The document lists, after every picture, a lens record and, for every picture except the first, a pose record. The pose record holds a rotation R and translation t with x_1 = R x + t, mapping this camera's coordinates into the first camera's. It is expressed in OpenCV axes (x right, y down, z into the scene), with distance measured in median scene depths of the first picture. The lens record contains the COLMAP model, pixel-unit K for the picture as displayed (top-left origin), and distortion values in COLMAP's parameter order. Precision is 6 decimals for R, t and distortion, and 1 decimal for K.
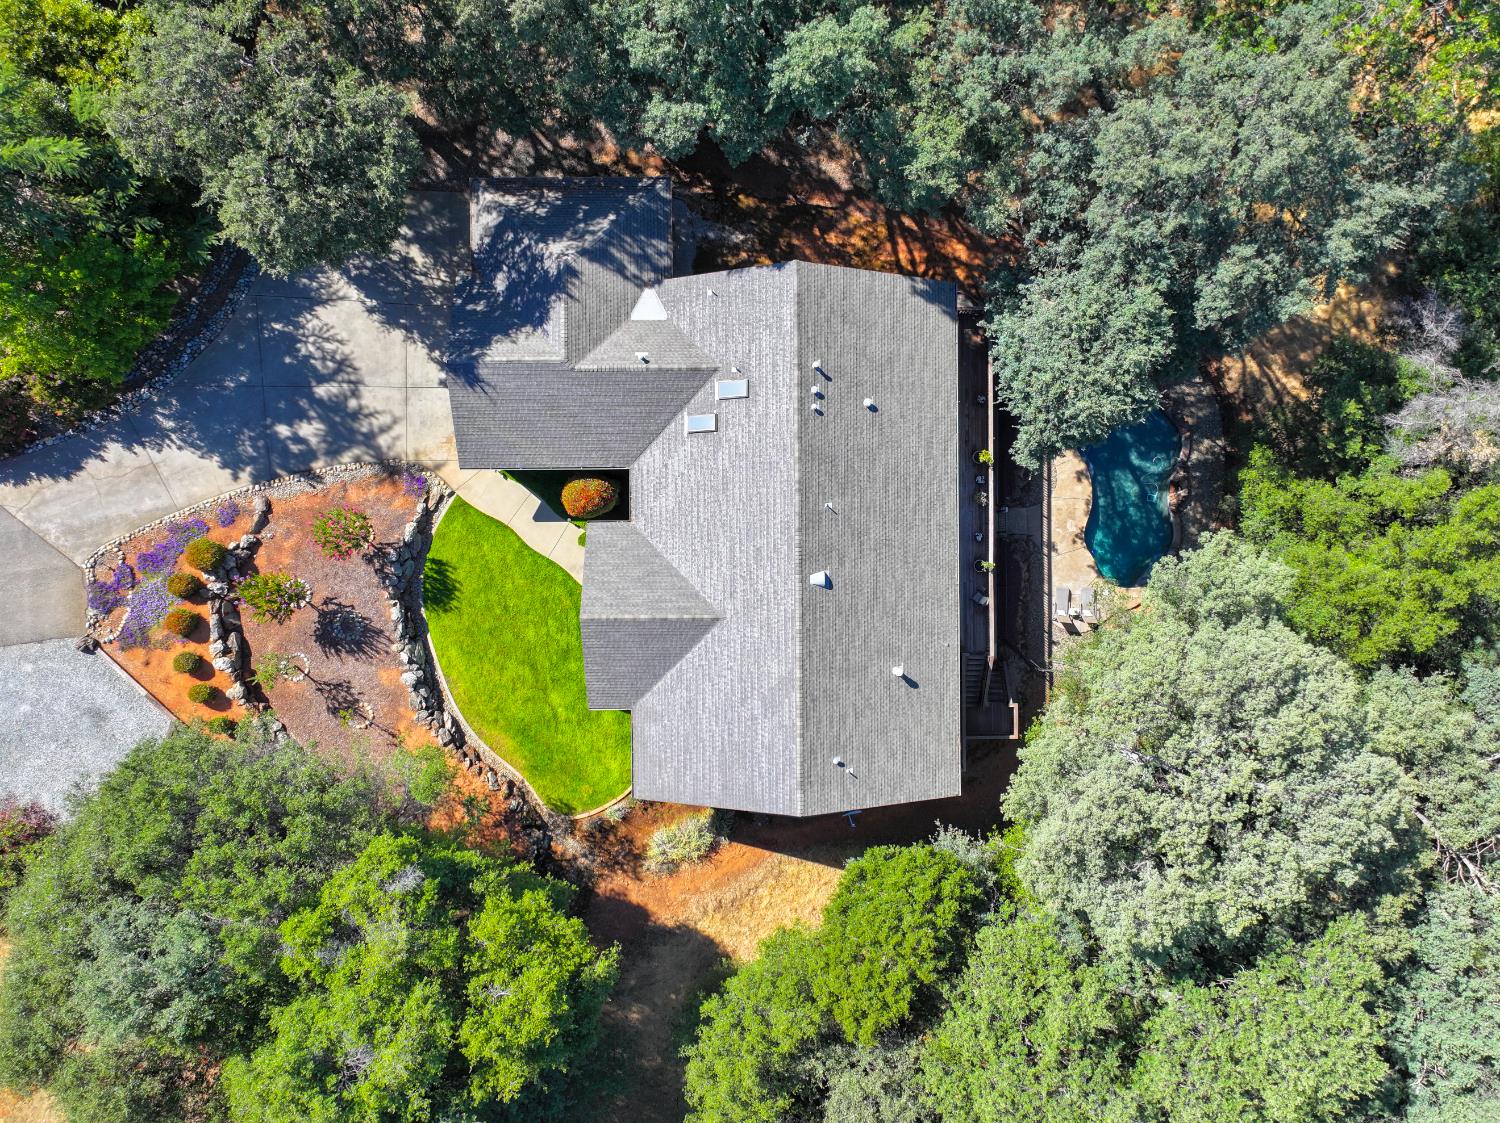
lens RADIAL K [[1056.7, 0, 761.4], [0, 1056.7, 565.3], [0, 0, 1]] dist [-0.001158, 0.026835]
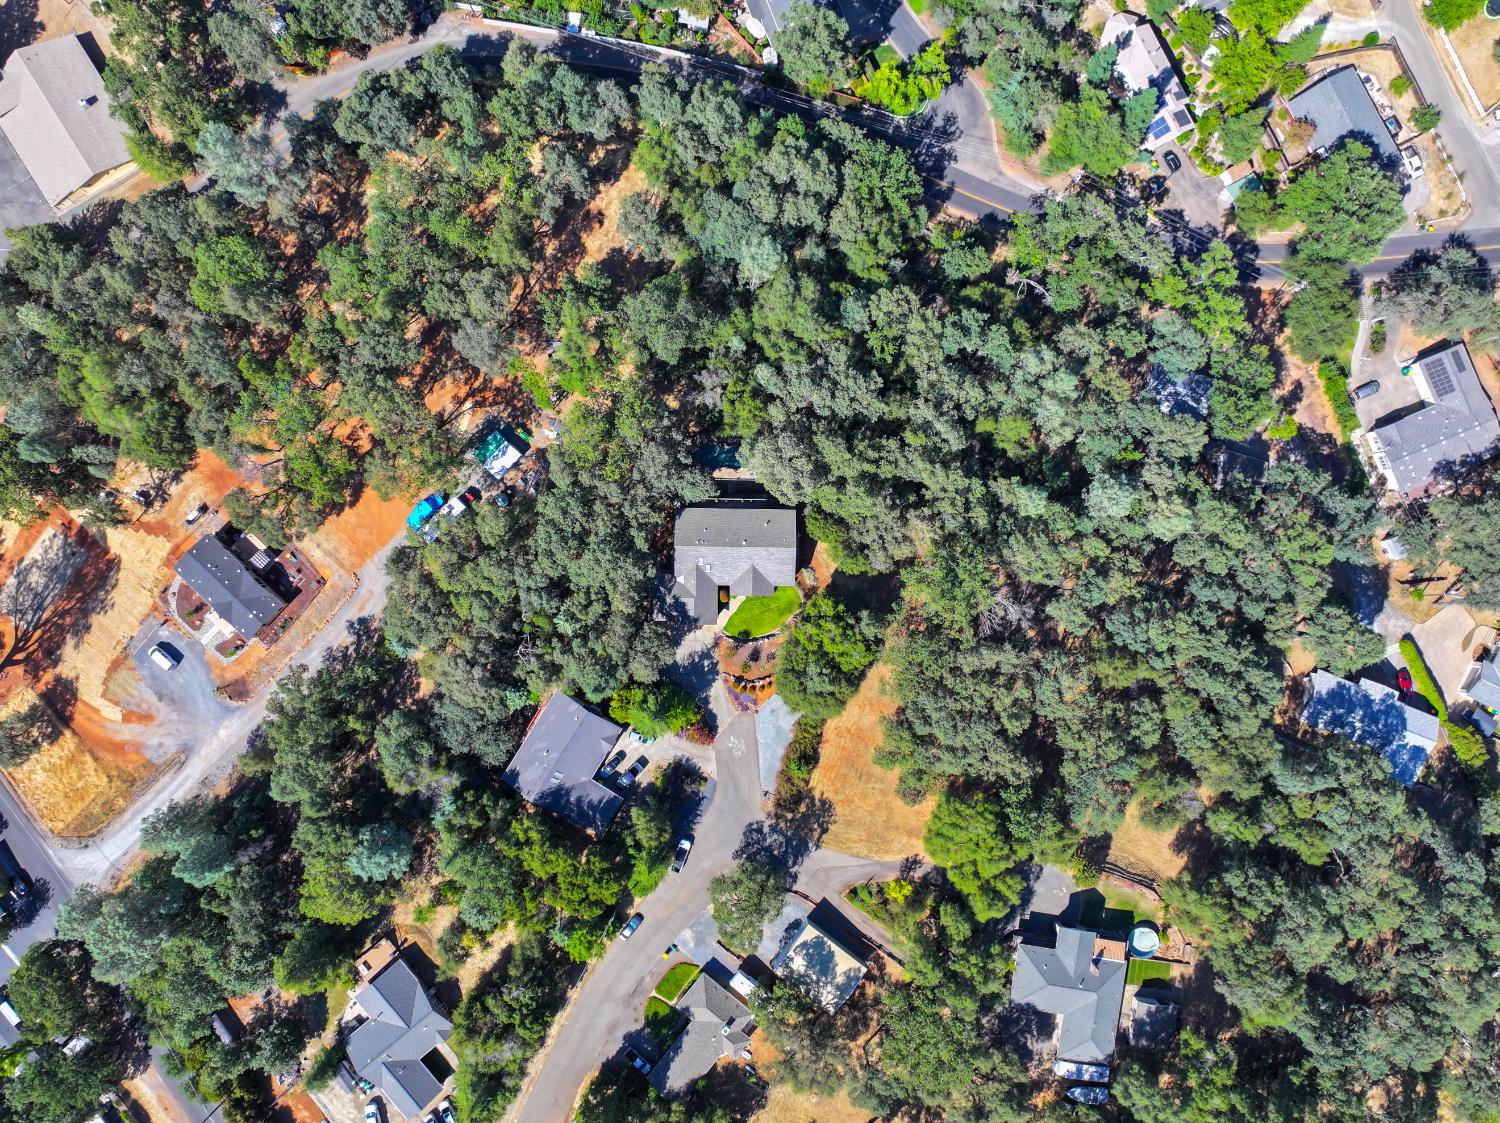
lens RADIAL K [[1056.7, 0, 752.4], [0, 1056.7, 562.3], [0, 0, 1]] dist [-0.001158, 0.026835]
pose [[0.024189, -0.999493, -0.020704, 0.059377], [0.999661, 0.024383, -0.009168, 0.082748], [0.009668, -0.020475, 0.999744, -3.191195]]
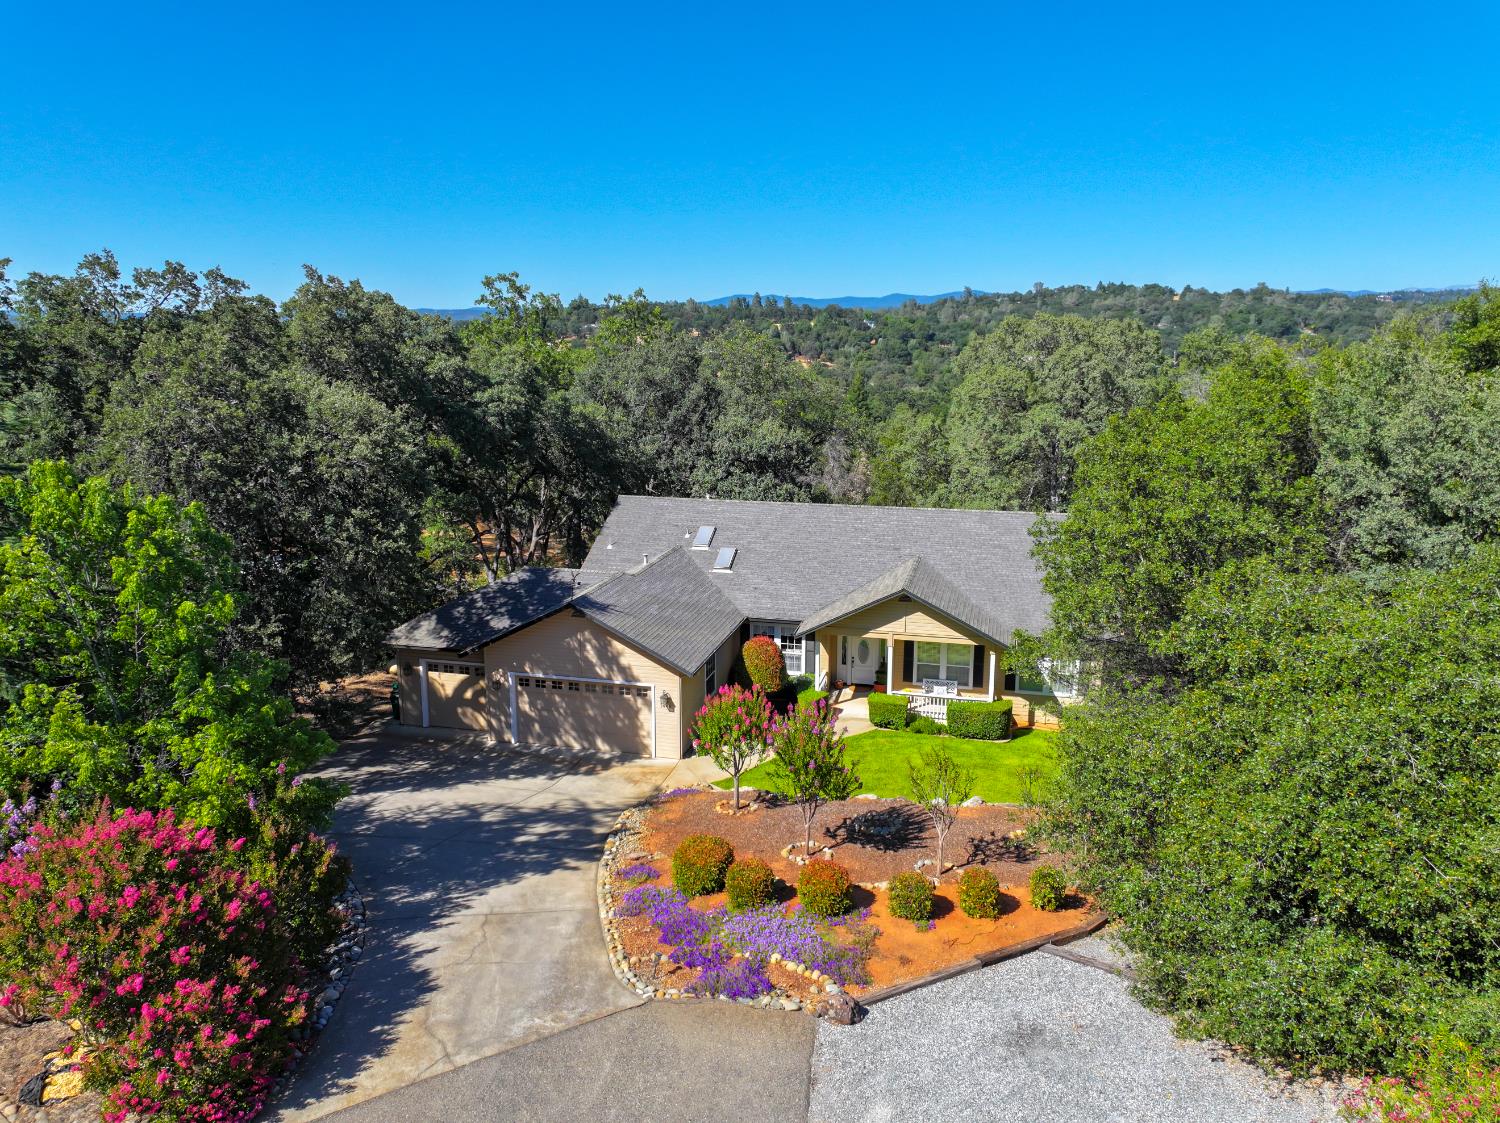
lens RADIAL K [[1056.7, 0, 743.4], [0, 1056.7, 560.1], [0, 0, 1]] dist [-0.001158, 0.026835]
pose [[0.239726, -0.185408, 0.952972, -0.962374], [0.970834, 0.042120, -0.236025, 0.121668], [0.003622, 0.981758, 0.190098, 0.744500]]
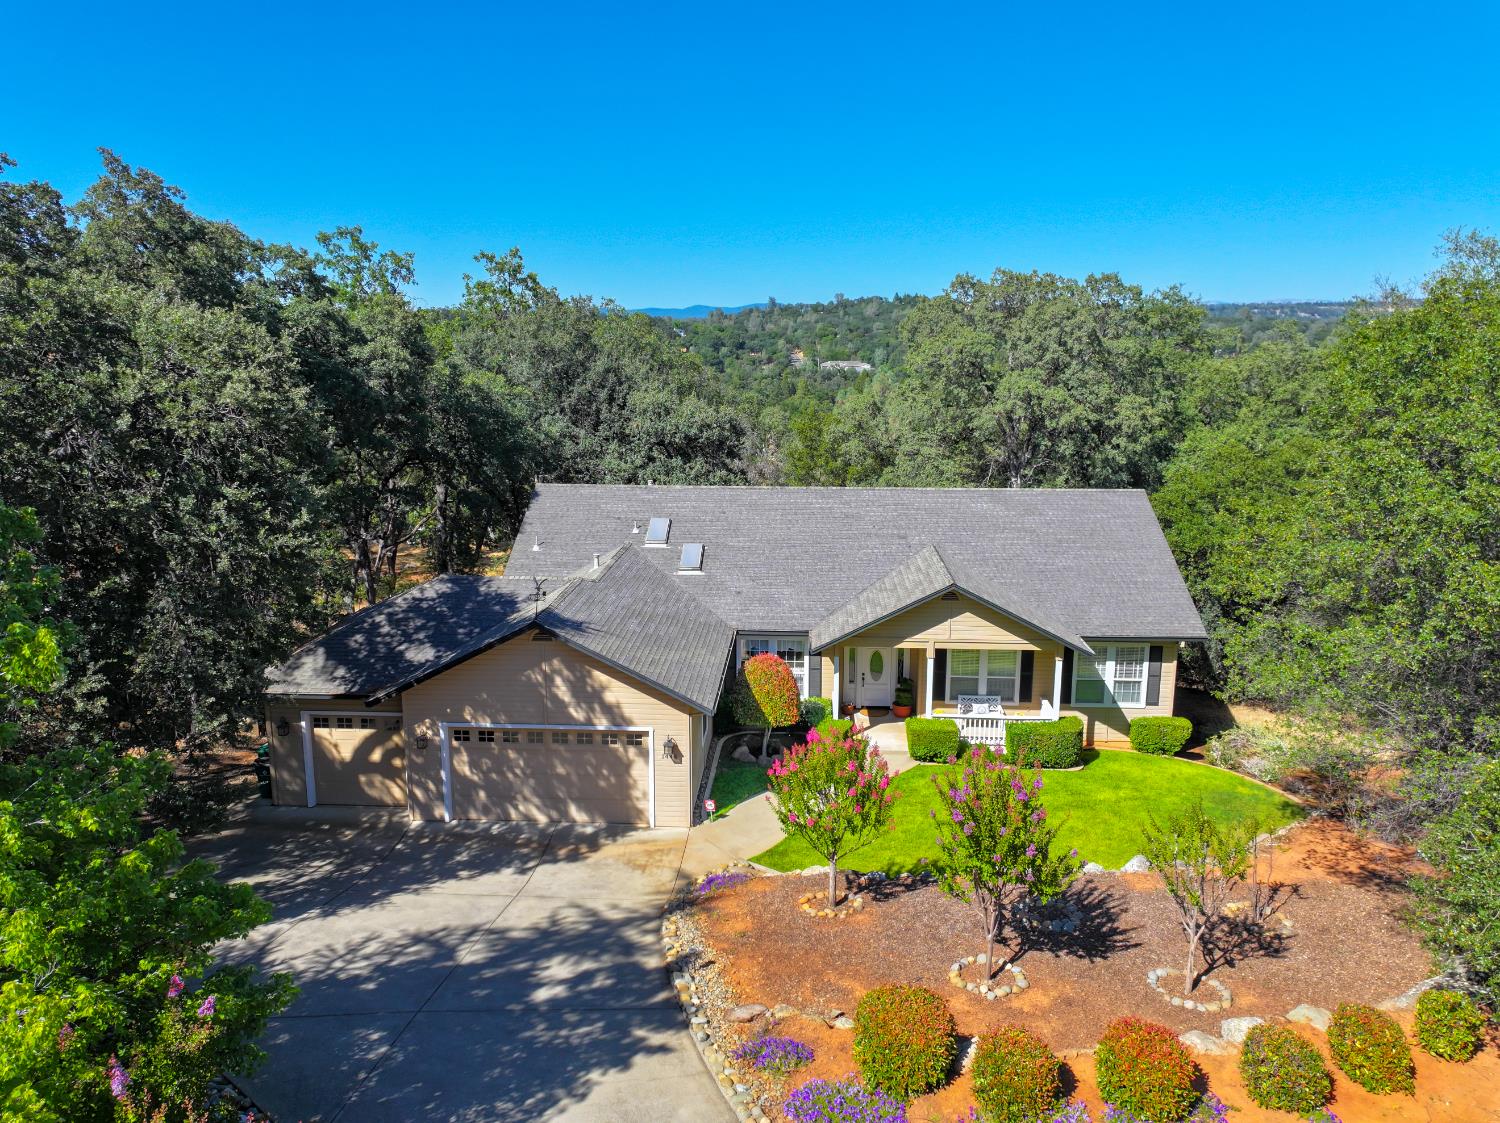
lens RADIAL K [[1056.7, 0, 743.4], [0, 1056.7, 565.1], [0, 0, 1]] dist [-0.001158, 0.026835]
pose [[0.061786, -0.185941, 0.980616, -0.792368], [0.998055, 0.003299, -0.062259, -0.037368], [0.008341, 0.982555, 0.185783, 0.791006]]
